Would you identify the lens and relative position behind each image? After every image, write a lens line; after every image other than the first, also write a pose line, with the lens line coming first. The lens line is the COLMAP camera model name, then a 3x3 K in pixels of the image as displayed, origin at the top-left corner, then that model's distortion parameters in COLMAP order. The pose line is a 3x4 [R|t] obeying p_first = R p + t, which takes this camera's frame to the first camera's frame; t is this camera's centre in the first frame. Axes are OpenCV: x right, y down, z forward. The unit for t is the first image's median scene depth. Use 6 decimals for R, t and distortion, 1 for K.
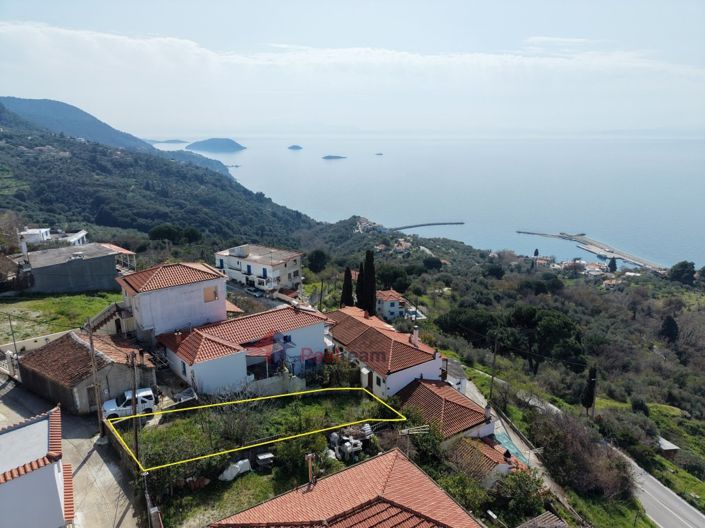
lens RADIAL K [[470.1, 0, 352.5], [0, 470.1, 264.0], [0, 0, 1]] dist [0.031128, -0.035936]
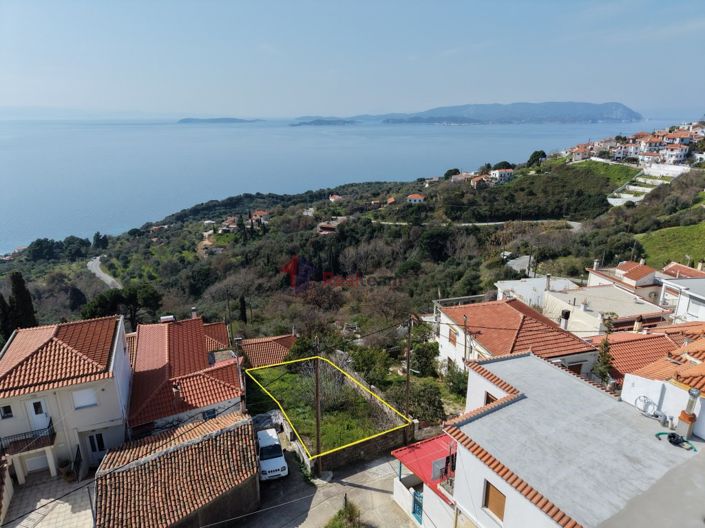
lens RADIAL K [[470.1, 0, 352.5], [0, 470.1, 264.0], [0, 0, 1]] dist [0.031128, -0.035936]
pose [[0.248582, -0.298200, 0.921566, -0.243974], [0.262623, 0.936541, 0.232206, -0.036150], [-0.932328, 0.184302, 0.311121, 0.130288]]
